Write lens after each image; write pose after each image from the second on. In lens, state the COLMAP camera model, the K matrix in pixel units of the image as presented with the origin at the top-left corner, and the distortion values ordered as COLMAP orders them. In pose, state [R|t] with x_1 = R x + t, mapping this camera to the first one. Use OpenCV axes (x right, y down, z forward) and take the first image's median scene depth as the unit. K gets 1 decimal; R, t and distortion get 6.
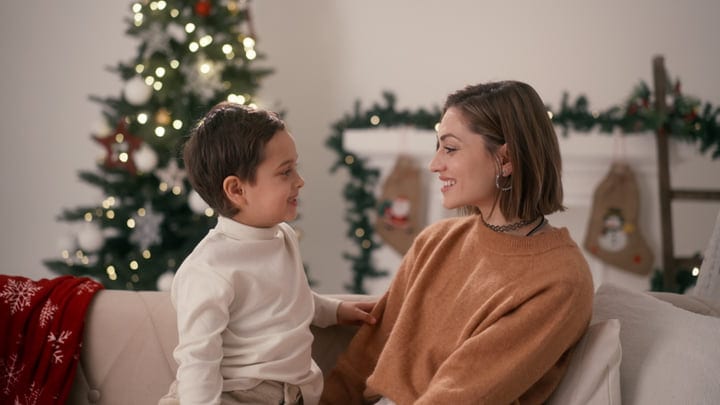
lens RADIAL K [[1116.6, 0, 360.0], [0, 1116.6, 202.5], [0, 0, 1]] dist [0.011227, -0.057993]
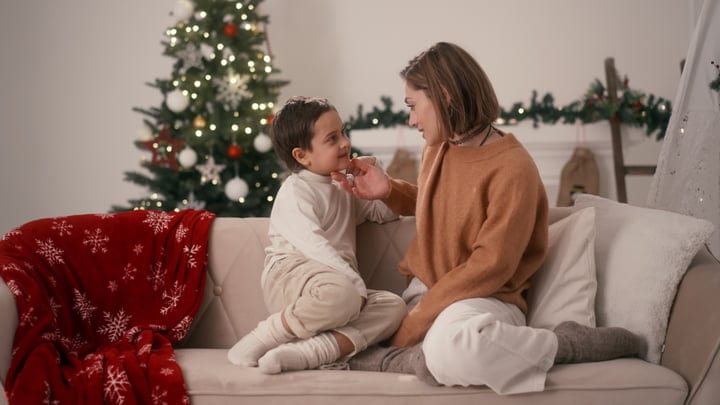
lens RADIAL K [[1116.6, 0, 360.0], [0, 1116.6, 202.5], [0, 0, 1]] dist [0.011227, -0.057993]
pose [[0.998718, -0.033137, 0.038271, -0.054760], [0.034533, 0.998740, -0.036414, 0.059425], [-0.037016, 0.037689, 0.998604, -0.195092]]
